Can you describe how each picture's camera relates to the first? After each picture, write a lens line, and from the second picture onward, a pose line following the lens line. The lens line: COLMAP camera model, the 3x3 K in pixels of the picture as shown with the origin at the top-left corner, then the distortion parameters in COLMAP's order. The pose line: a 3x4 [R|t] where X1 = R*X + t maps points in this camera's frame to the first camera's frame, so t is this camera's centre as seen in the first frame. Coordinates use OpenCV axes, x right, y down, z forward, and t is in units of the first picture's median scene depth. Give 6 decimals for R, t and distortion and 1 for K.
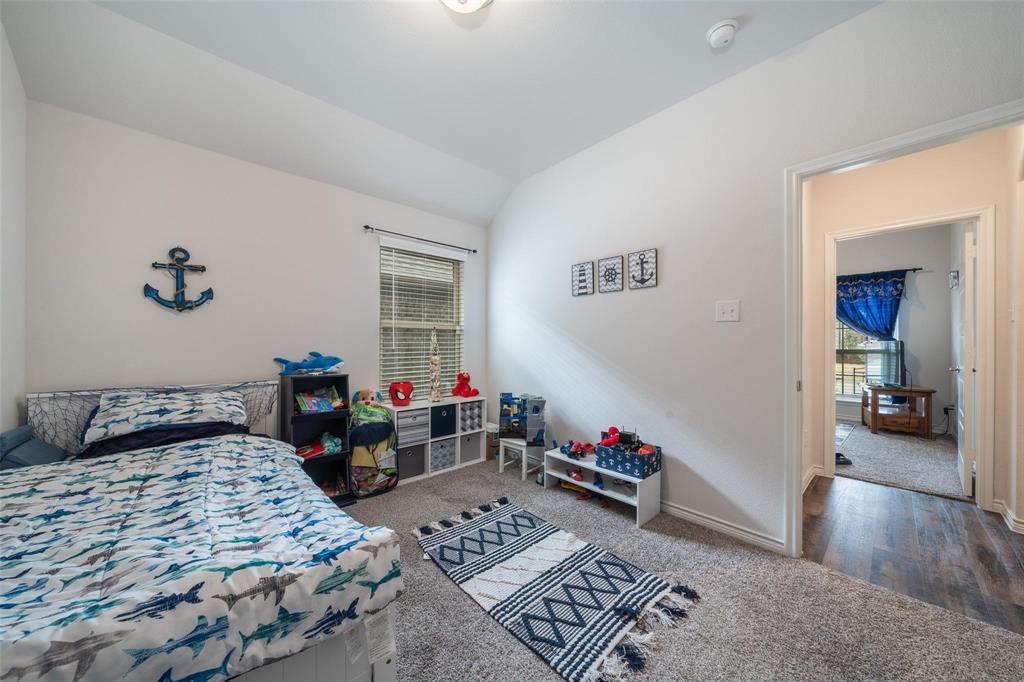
lens RADIAL K [[349.4, 0, 509.2], [0, 349.4, 342.9], [0, 0, 1]] dist [-0.007727, 0.000437]
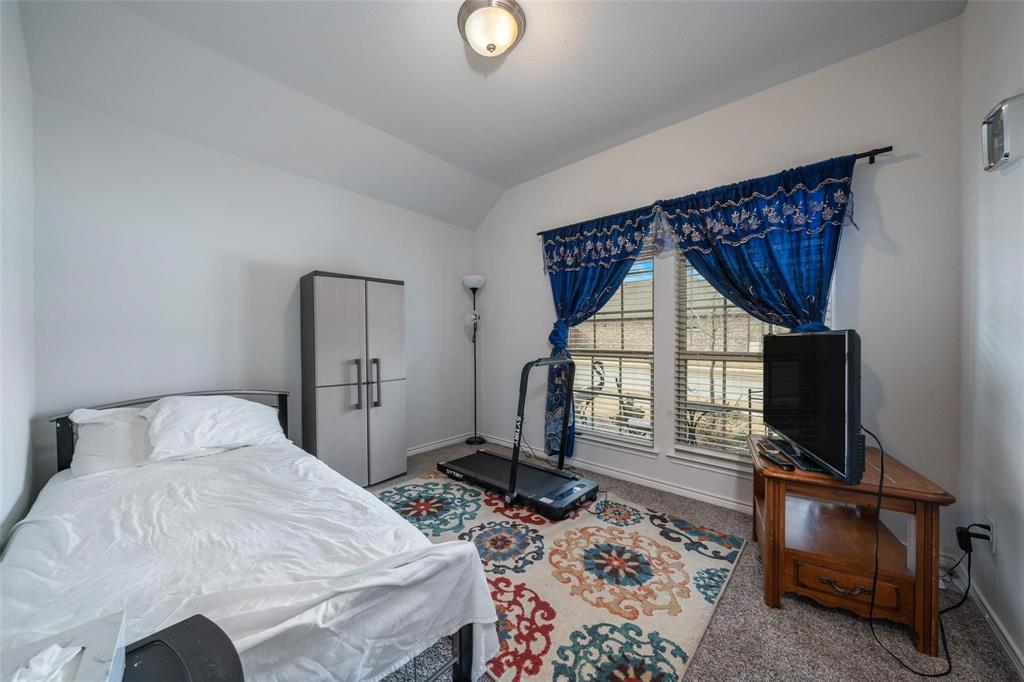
lens RADIAL K [[349.4, 0, 515.6], [0, 349.4, 342.1], [0, 0, 1]] dist [-0.007727, 0.000437]
pose [[0.993423, 0.000111, 0.114500, 0.358565], [-0.000381, 0.999997, 0.002337, 0.001429], [-0.114499, -0.002366, 0.993421, 0.325098]]
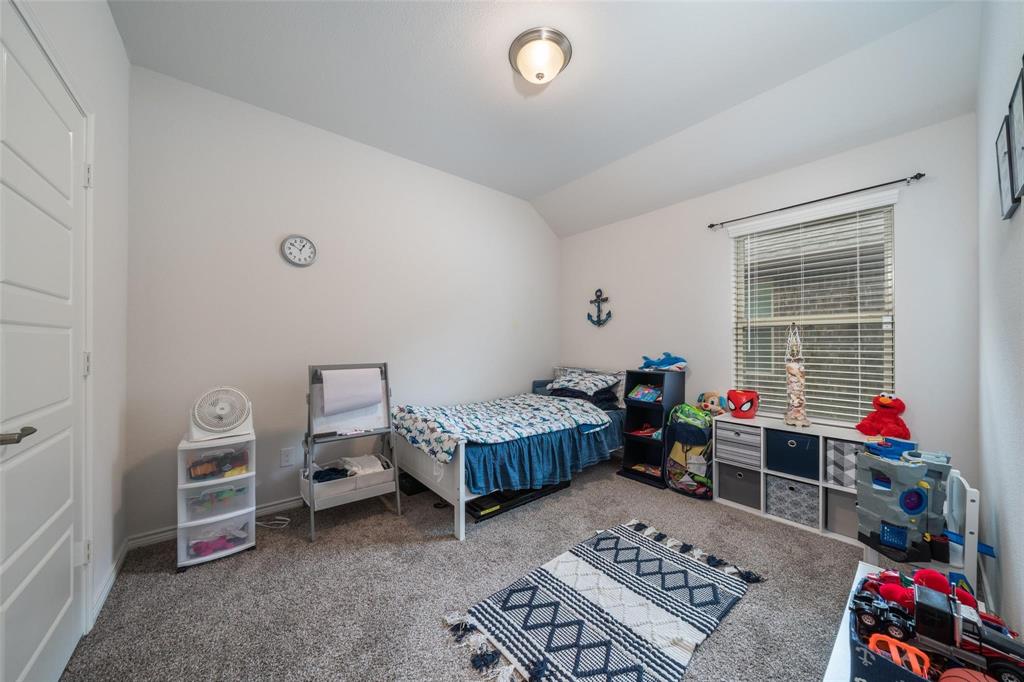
lens RADIAL K [[349.4, 0, 513.3], [0, 349.4, 343.3], [0, 0, 1]] dist [-0.007727, 0.000437]
pose [[-0.048700, -0.005546, -0.998798, 0.853181], [-0.000438, 0.999985, -0.005531, 0.002091], [0.998813, 0.000168, -0.048701, 0.714961]]
